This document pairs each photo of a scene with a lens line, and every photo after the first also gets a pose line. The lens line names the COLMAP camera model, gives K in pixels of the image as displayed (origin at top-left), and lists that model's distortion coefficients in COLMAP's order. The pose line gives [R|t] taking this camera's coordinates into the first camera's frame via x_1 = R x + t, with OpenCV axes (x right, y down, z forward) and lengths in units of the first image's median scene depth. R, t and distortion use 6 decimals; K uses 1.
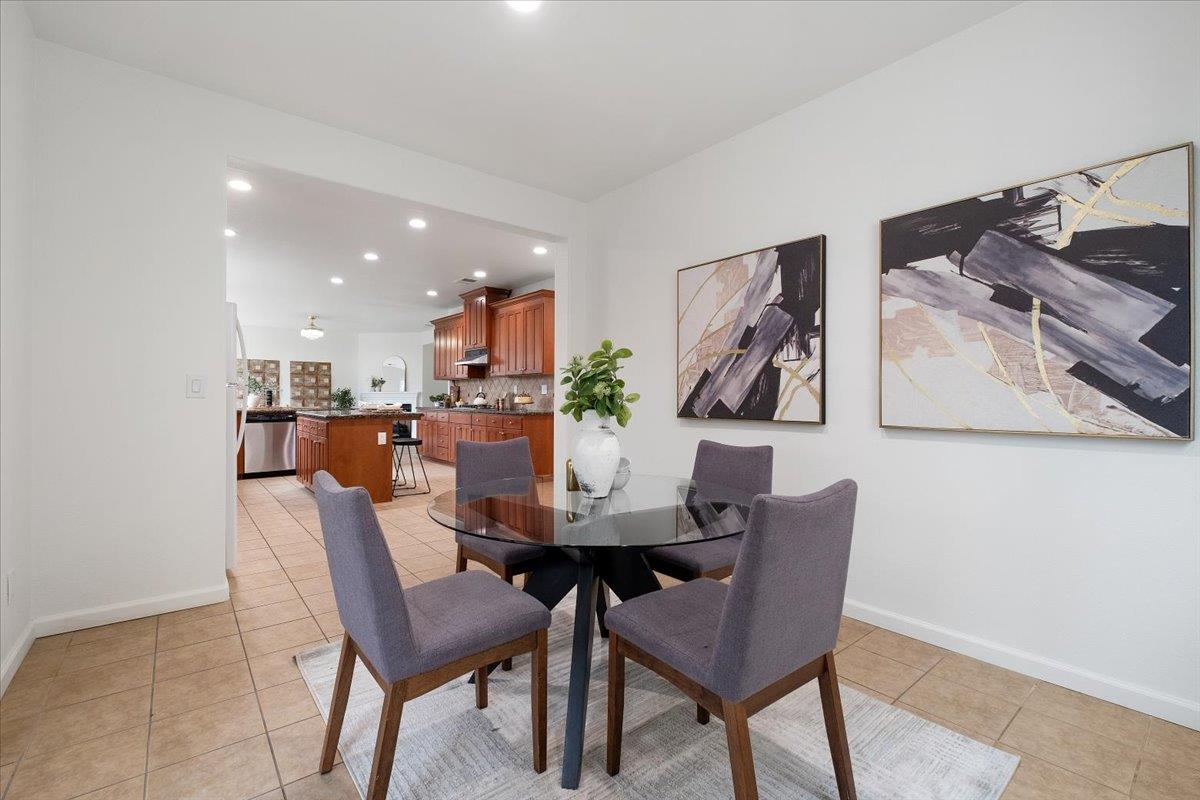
lens RADIAL K [[519.9, 0, 600.1], [0, 519.9, 396.4], [0, 0, 1]] dist [-0.001291, -0.001510]
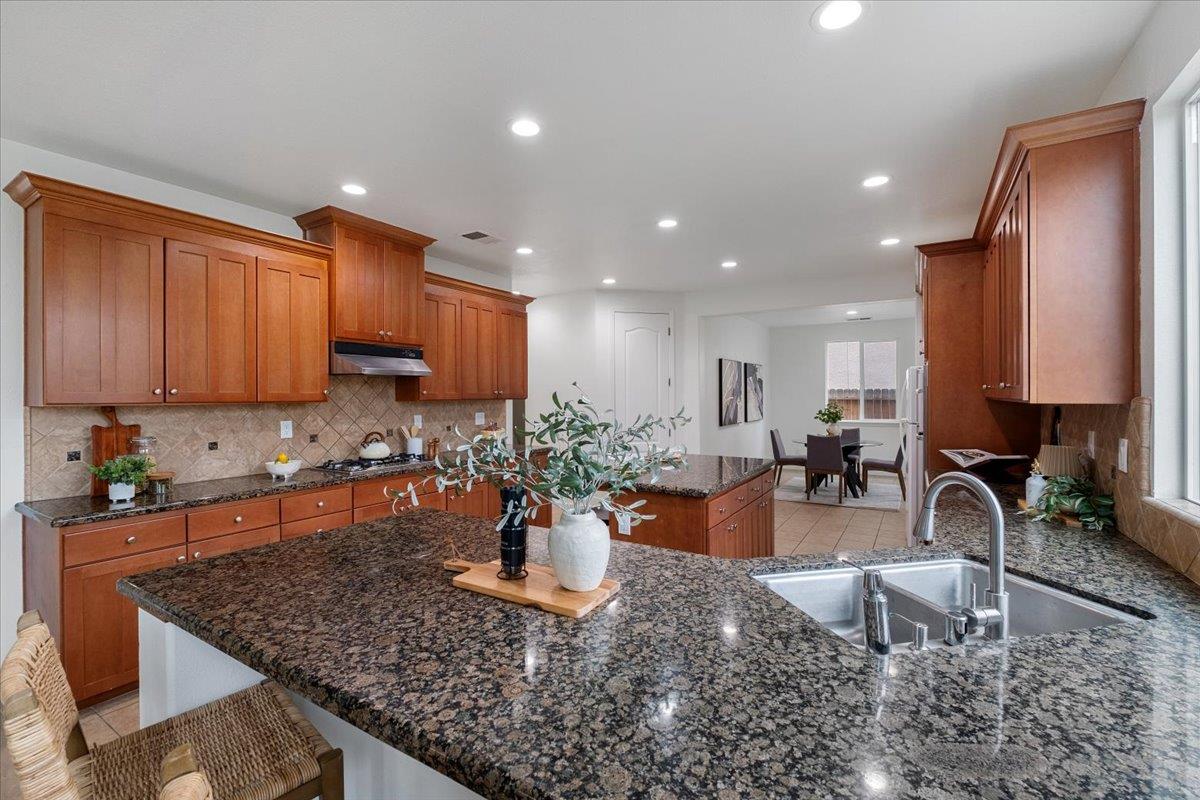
lens RADIAL K [[519.9, 0, 593.0], [0, 519.9, 394.5], [0, 0, 1]] dist [-0.001291, -0.001510]
pose [[-0.313923, -0.002755, 0.949445, -0.662610], [0.003043, 0.999988, 0.003908, -0.038542], [-0.949444, 0.004116, -0.313910, 0.834855]]
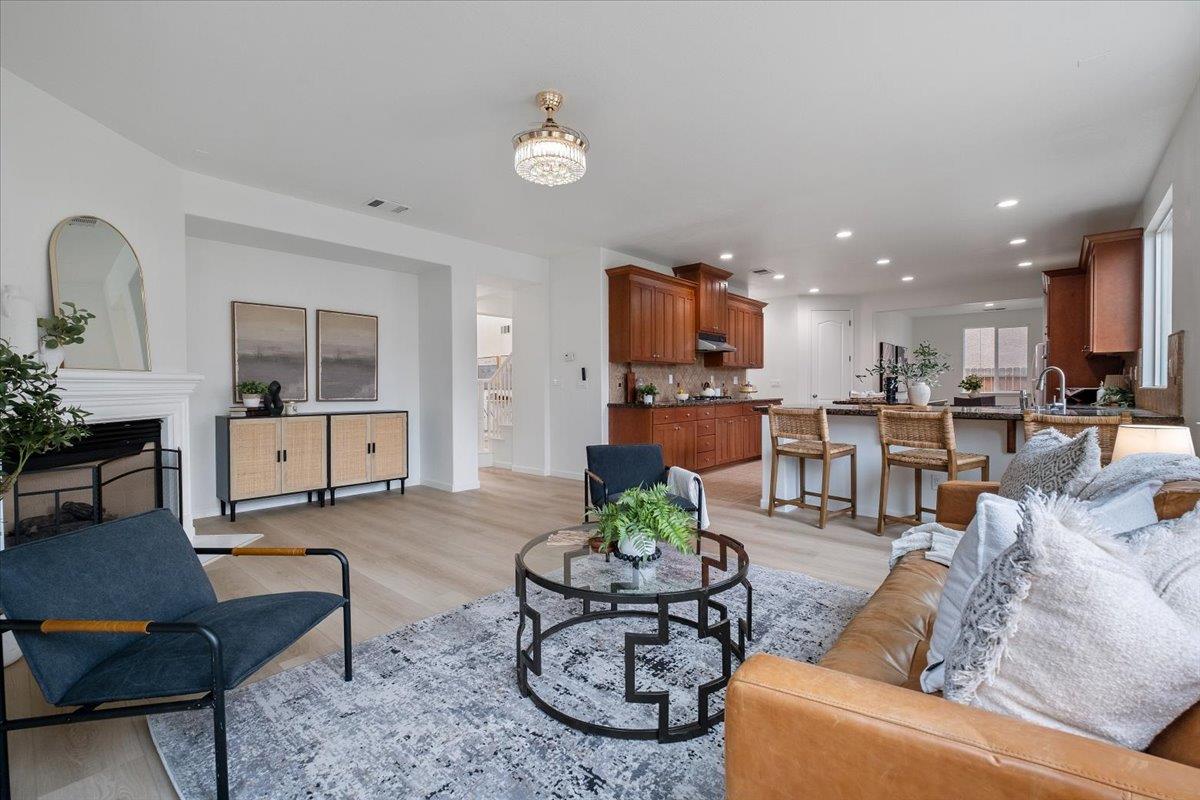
lens RADIAL K [[519.9, 0, 595.6], [0, 519.9, 393.3], [0, 0, 1]] dist [-0.001291, -0.001510]
pose [[-0.155125, -0.015933, 0.987766, -0.944407], [0.003260, 0.999856, 0.016640, -0.003191], [-0.987889, 0.005801, -0.155051, 1.158154]]
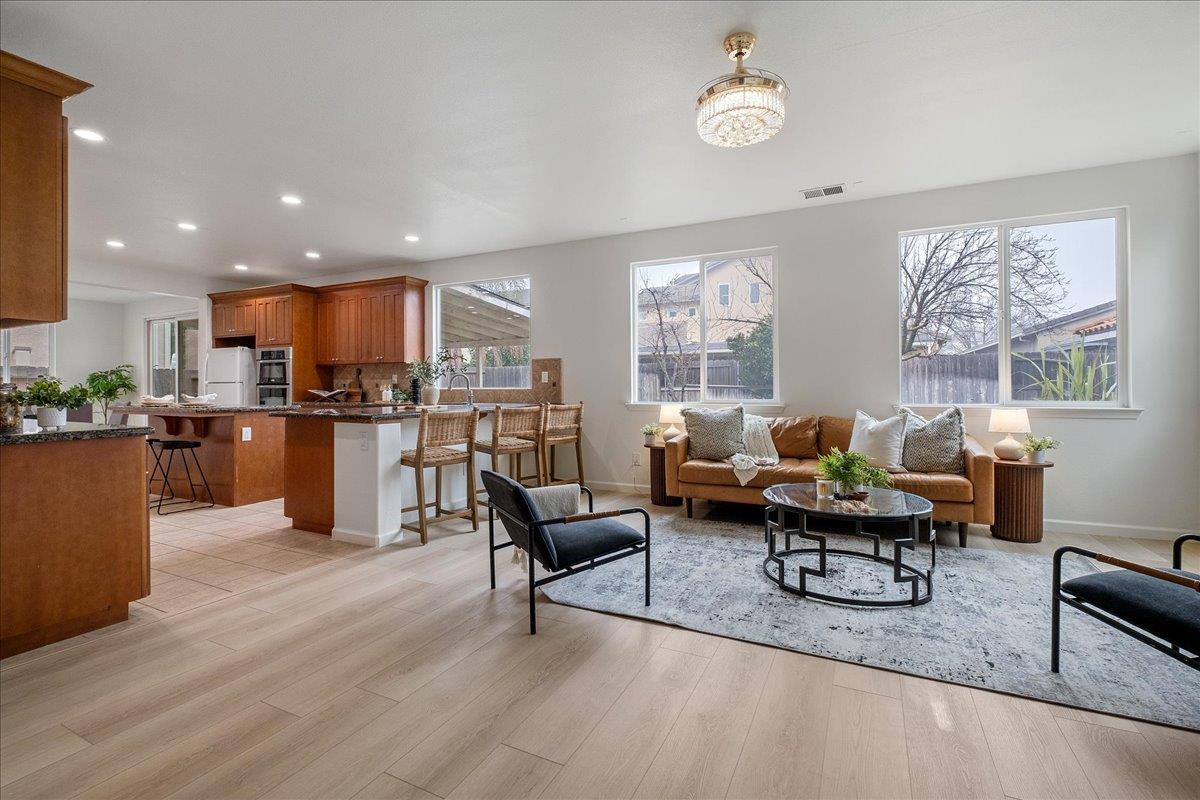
lens RADIAL K [[541.9, 0, 592.7], [0, 541.9, 380.9], [0, 0, 1]] dist [-0.010799, -0.000394]
pose [[-0.917958, -0.004676, -0.396649, -0.452951], [-0.000646, 0.999947, -0.010294, -0.001154], [0.396677, -0.009193, -0.917912, 1.355759]]
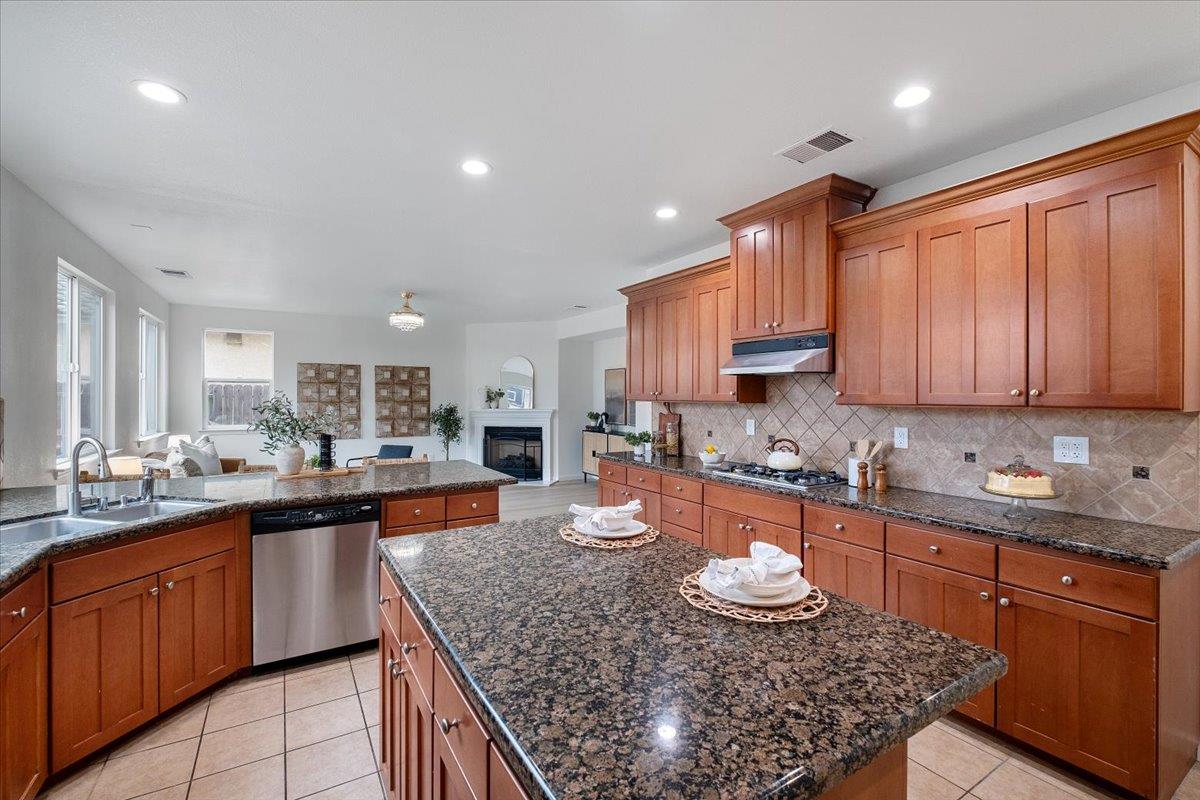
lens RADIAL K [[519.9, 0, 596.1], [0, 519.9, 394.6], [0, 0, 1]] dist [-0.001291, -0.001510]
pose [[0.989738, 0.000007, -0.142892, -0.280038], [-0.000301, 0.999998, -0.002033, -0.037373], [0.142892, 0.002055, 0.989736, 0.485057]]
